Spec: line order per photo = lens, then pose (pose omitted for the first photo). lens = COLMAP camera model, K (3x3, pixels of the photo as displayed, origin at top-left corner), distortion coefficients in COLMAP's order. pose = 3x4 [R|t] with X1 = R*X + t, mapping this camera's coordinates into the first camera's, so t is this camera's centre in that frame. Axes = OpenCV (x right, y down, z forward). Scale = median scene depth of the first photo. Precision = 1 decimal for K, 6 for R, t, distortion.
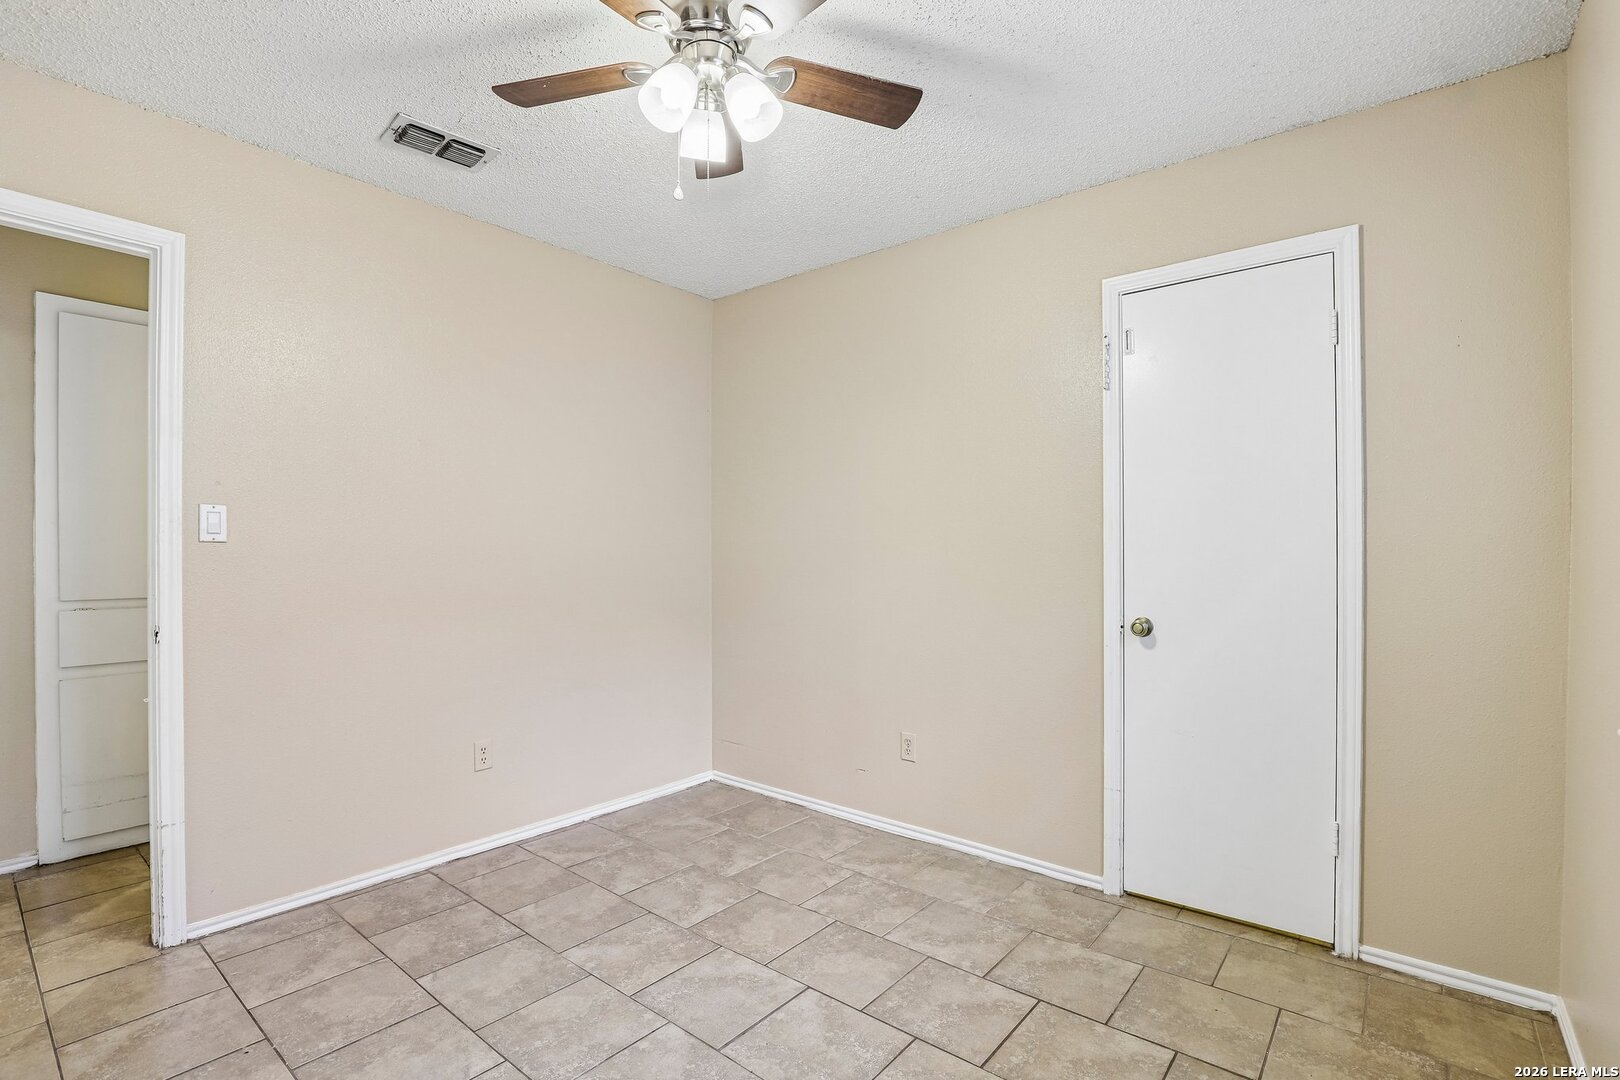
lens RADIAL K [[744.4, 0, 812.0], [0, 744.4, 546.1], [0, 0, 1]] dist [-0.026202, 0.002241]
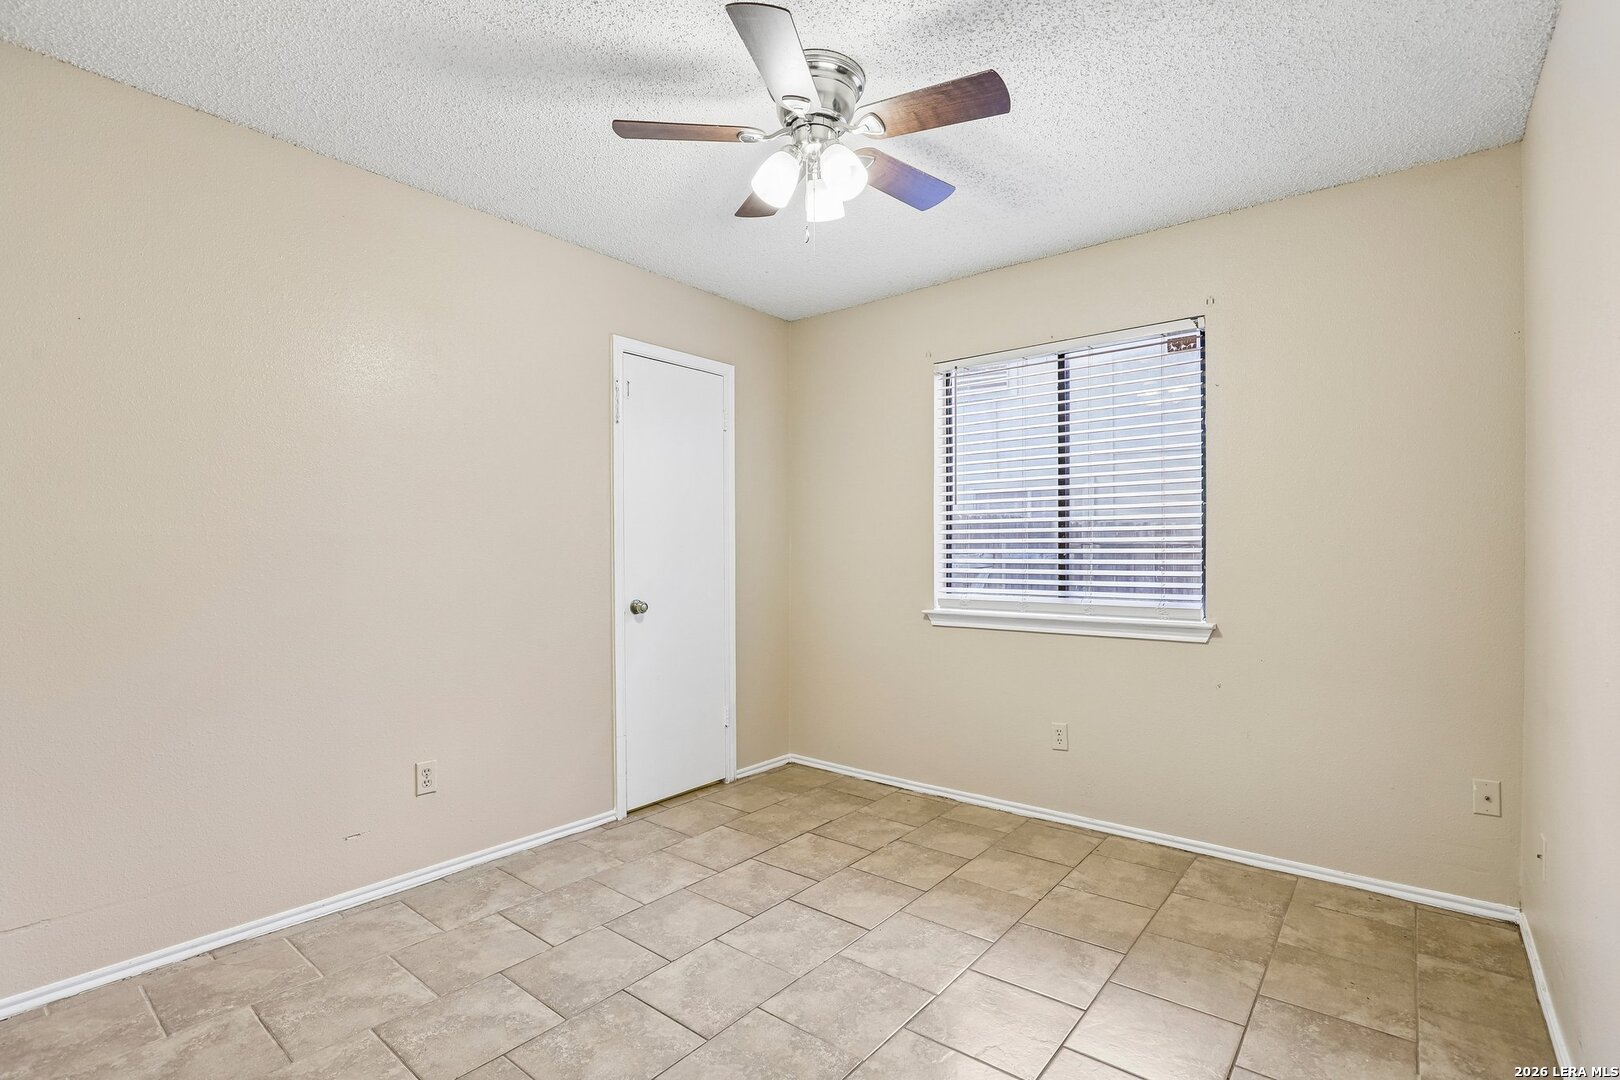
lens RADIAL K [[744.4, 0, 817.4], [0, 744.4, 541.5], [0, 0, 1]] dist [-0.026202, 0.002241]
pose [[0.006417, 0.011191, 0.999917, -0.947458], [0.000832, 0.999937, -0.011197, 0.007321], [-0.999979, 0.000904, 0.006407, 0.702742]]
